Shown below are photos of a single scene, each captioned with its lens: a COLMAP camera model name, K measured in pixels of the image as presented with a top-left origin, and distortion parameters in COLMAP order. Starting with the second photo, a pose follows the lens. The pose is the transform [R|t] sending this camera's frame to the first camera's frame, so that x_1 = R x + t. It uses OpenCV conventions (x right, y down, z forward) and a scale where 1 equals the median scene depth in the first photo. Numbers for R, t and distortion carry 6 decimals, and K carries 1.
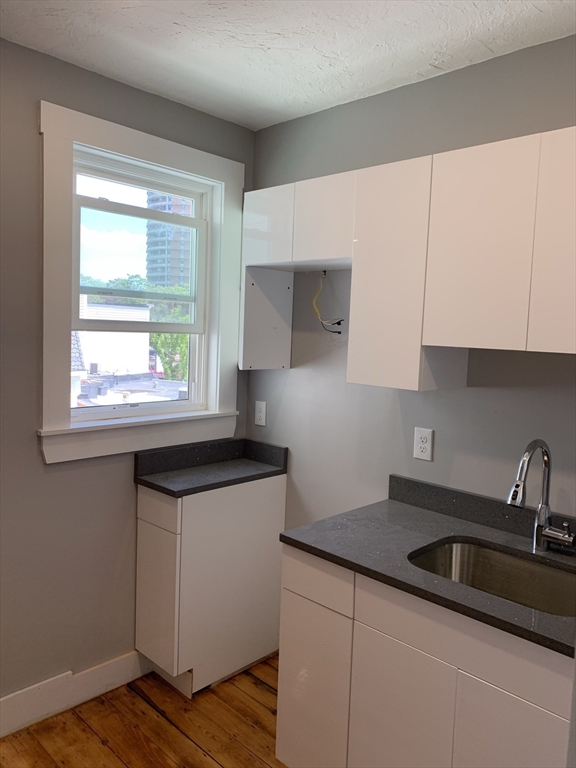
lens RADIAL K [[584.9, 0, 290.3], [0, 584.9, 386.9], [0, 0, 1]] dist [0.005928, -0.004638]
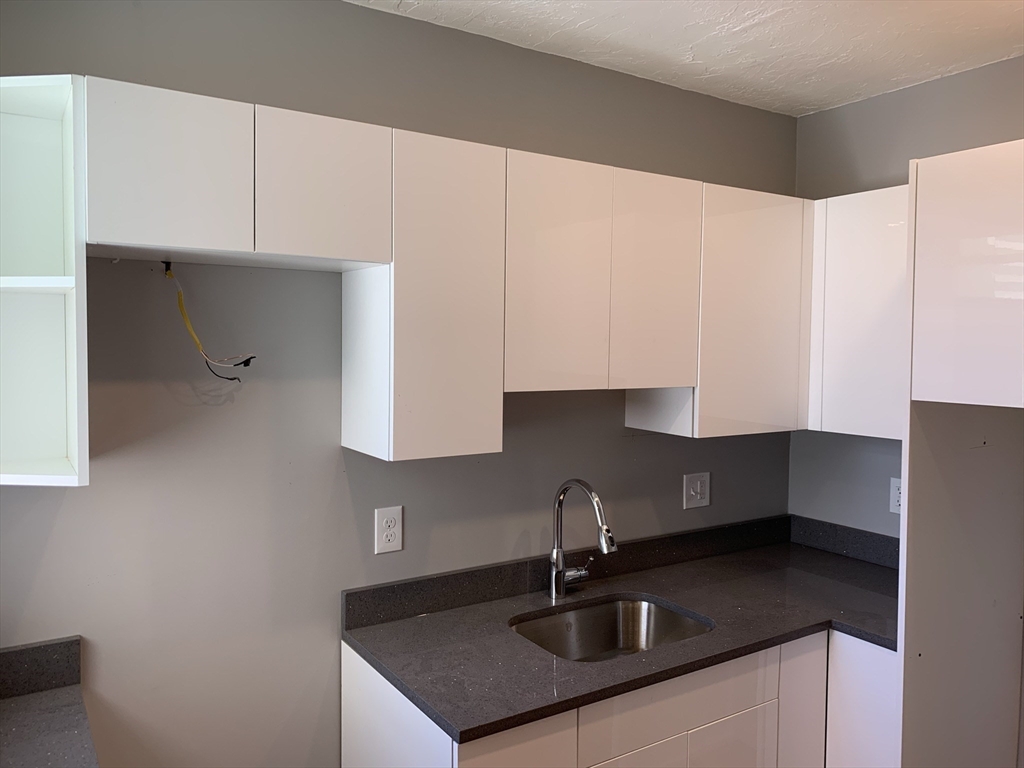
lens RADIAL K [[779.8, 0, 519.0], [0, 779.8, 375.0], [0, 0, 1]] dist [0.005928, -0.004638]
pose [[0.208210, -0.074160, 0.975269, -0.686188], [0.095822, 0.993871, 0.055117, -0.132556], [-0.973379, 0.081977, 0.214040, 0.684397]]
